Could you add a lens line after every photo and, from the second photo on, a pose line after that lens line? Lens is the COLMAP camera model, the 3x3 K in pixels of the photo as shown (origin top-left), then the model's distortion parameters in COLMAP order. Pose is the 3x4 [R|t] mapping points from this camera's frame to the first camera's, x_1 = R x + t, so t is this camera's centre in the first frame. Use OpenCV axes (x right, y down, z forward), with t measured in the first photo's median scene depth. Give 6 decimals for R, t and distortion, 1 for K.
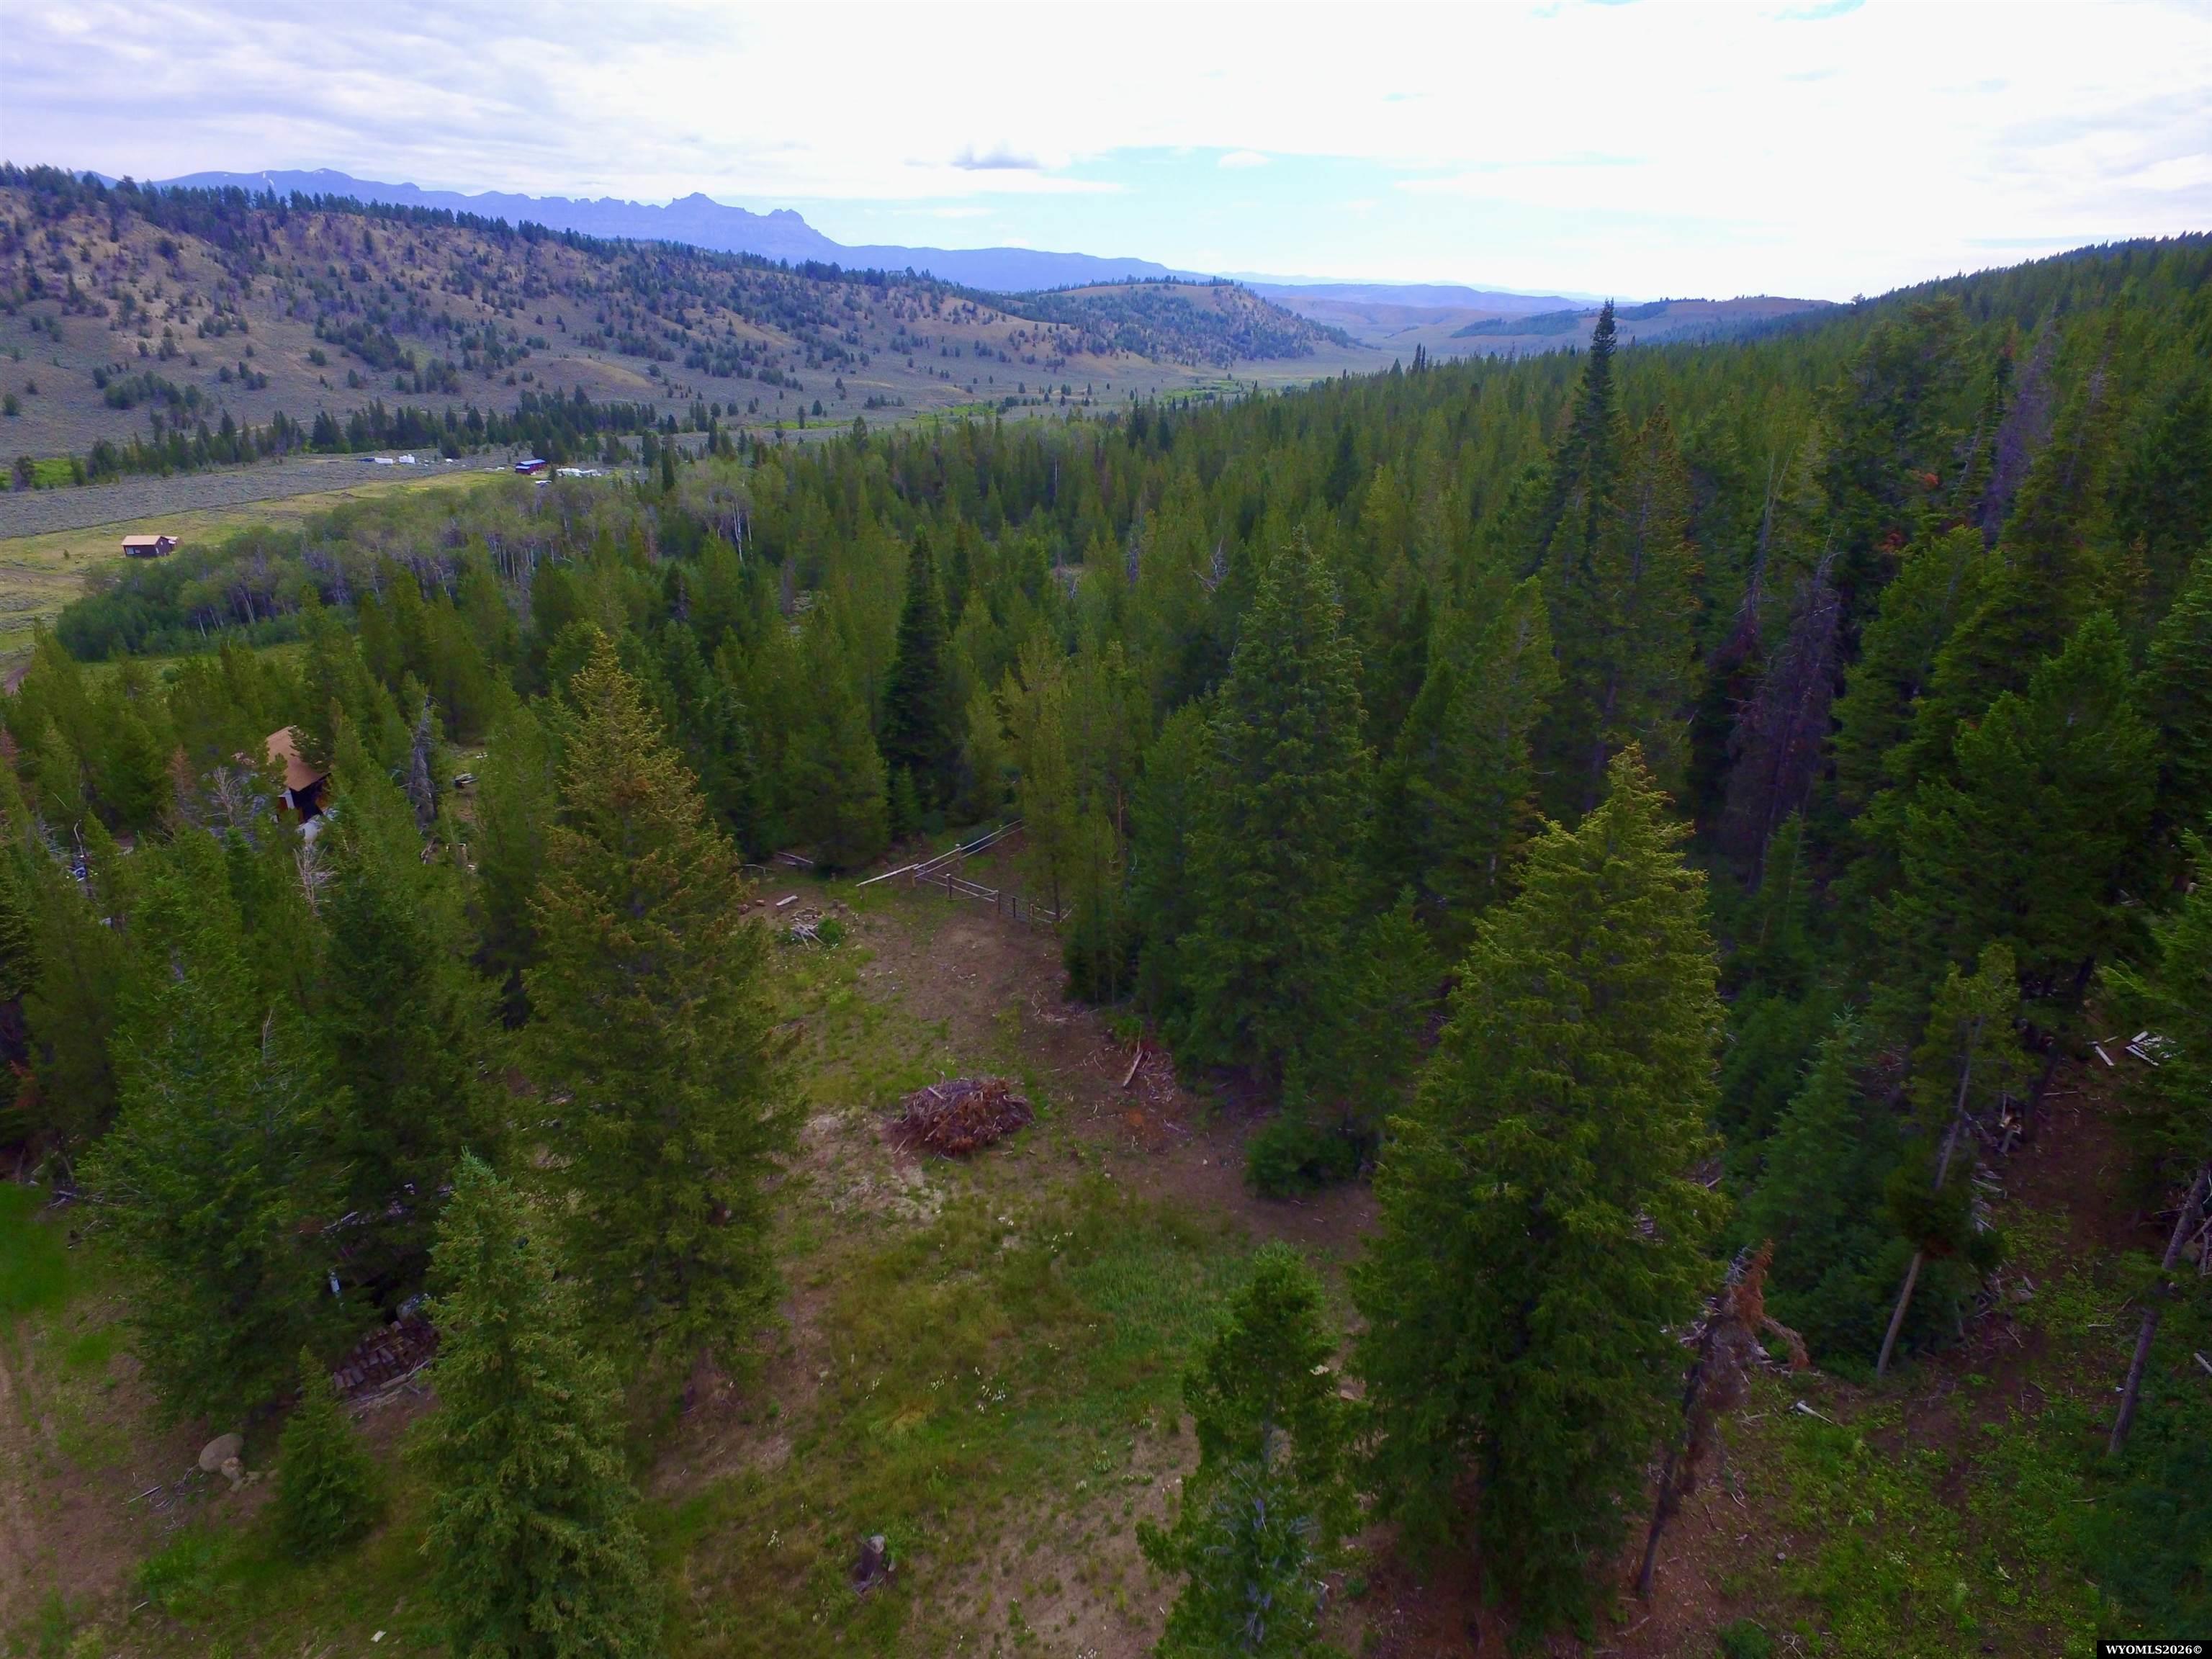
lens RADIAL K [[1267.9, 0, 1102.2], [0, 1267.9, 828.4], [0, 0, 1]] dist [-0.002122, 0.007560]
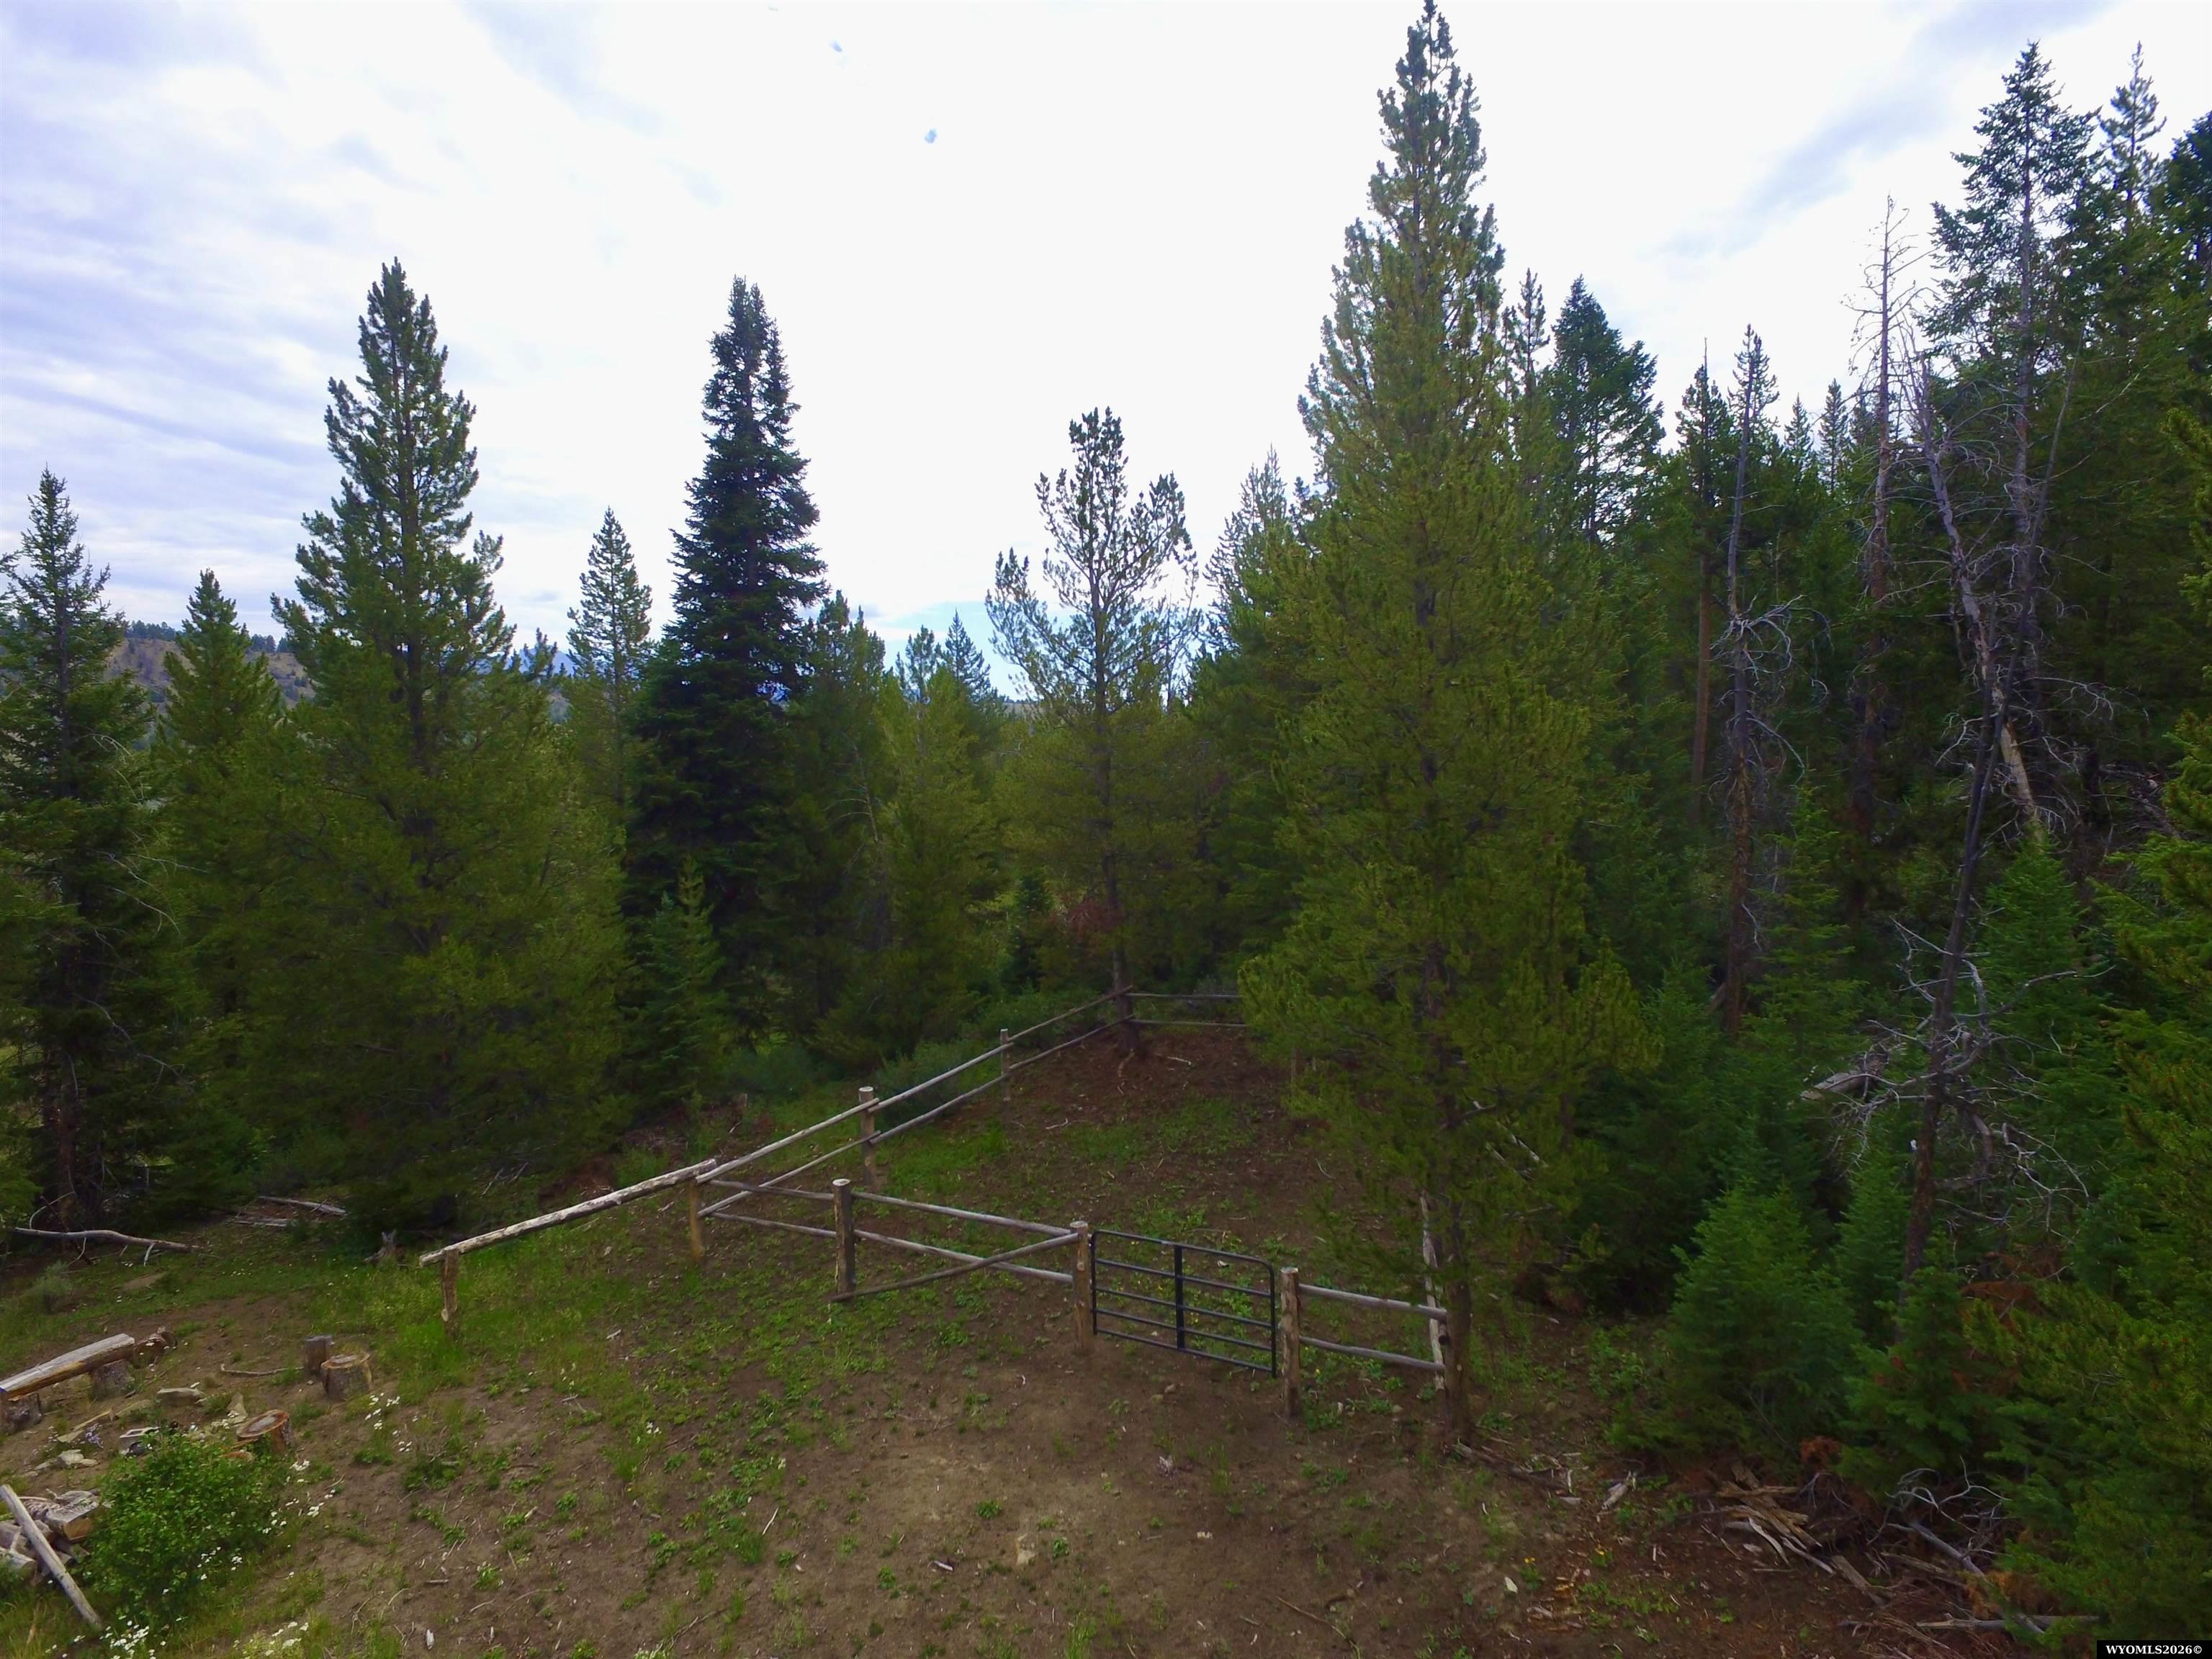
lens RADIAL K [[1267.9, 0, 1103.4], [0, 1267.9, 832.1], [0, 0, 1]] dist [-0.002122, 0.007560]
pose [[0.990868, -0.030472, 0.131345, -0.093188], [0.069372, 0.950520, -0.302820, 0.045373], [-0.115618, 0.309166, 0.943954, 0.685682]]
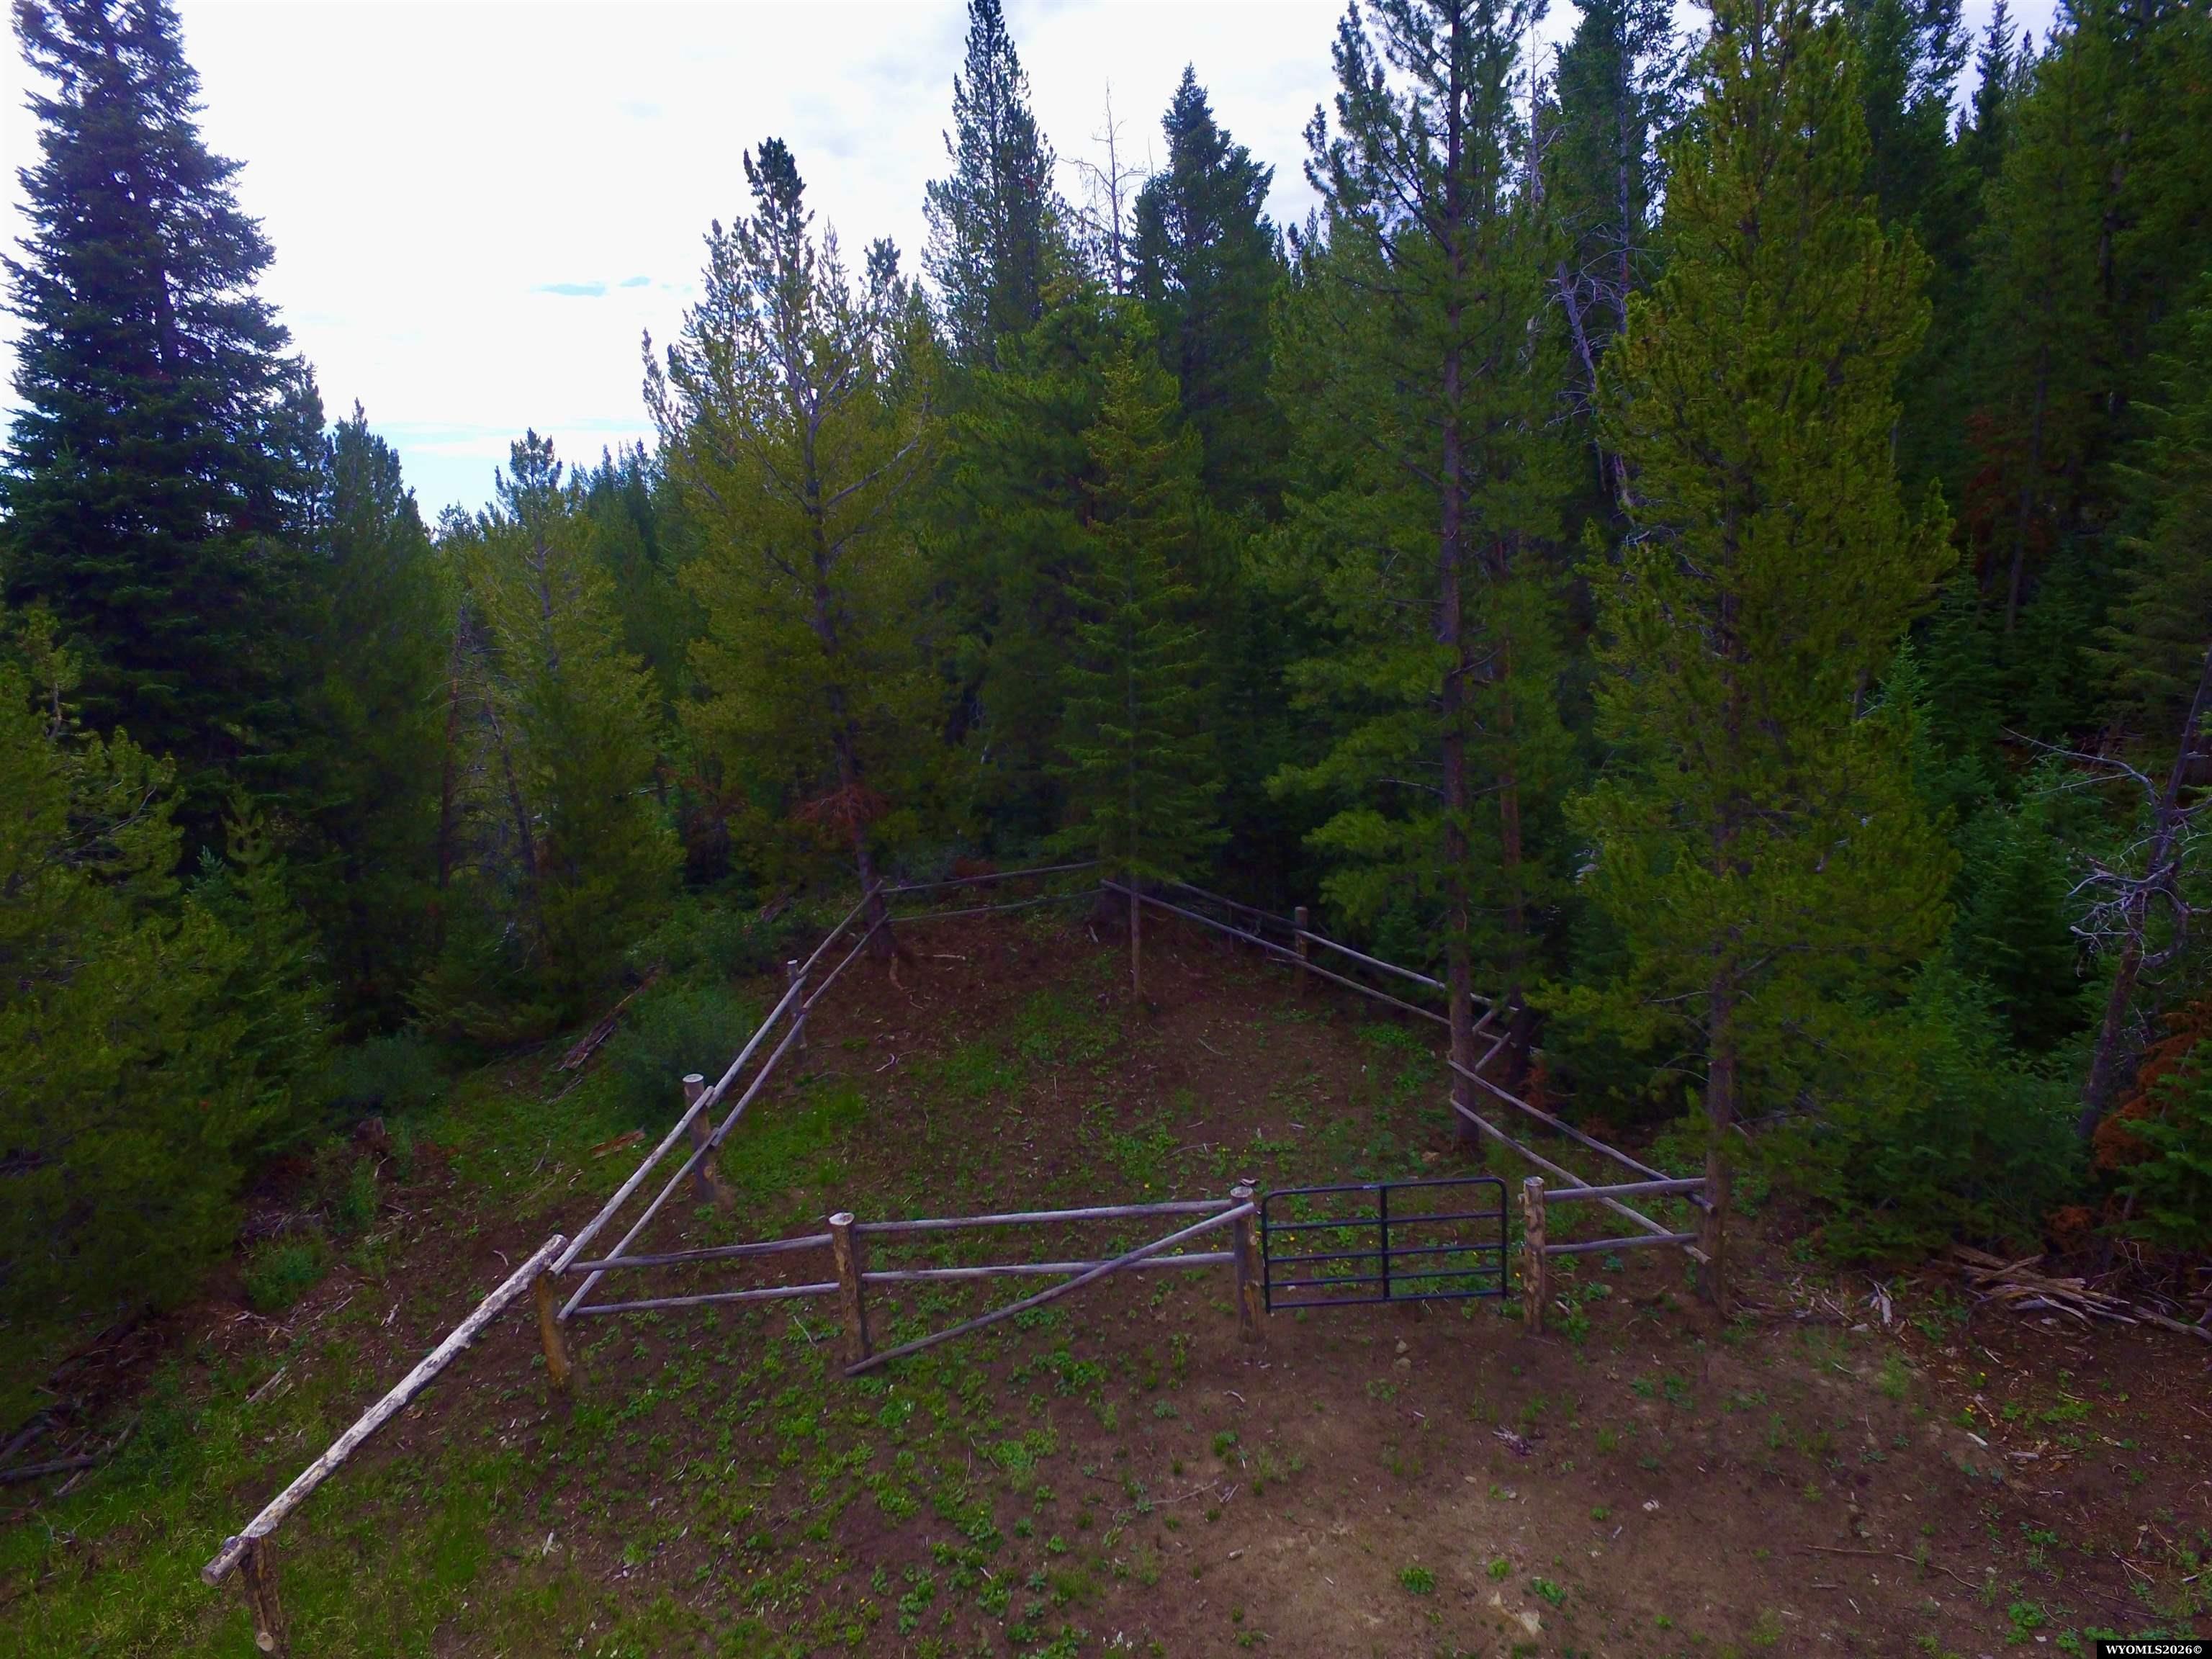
lens RADIAL K [[1267.9, 0, 1111.6], [0, 1267.9, 832.4], [0, 0, 1]] dist [-0.002122, 0.007560]
pose [[0.776742, -0.173632, 0.605412, -0.174515], [0.277890, 0.957104, -0.082034, 0.008595], [-0.565199, 0.231957, 0.791673, 0.763217]]
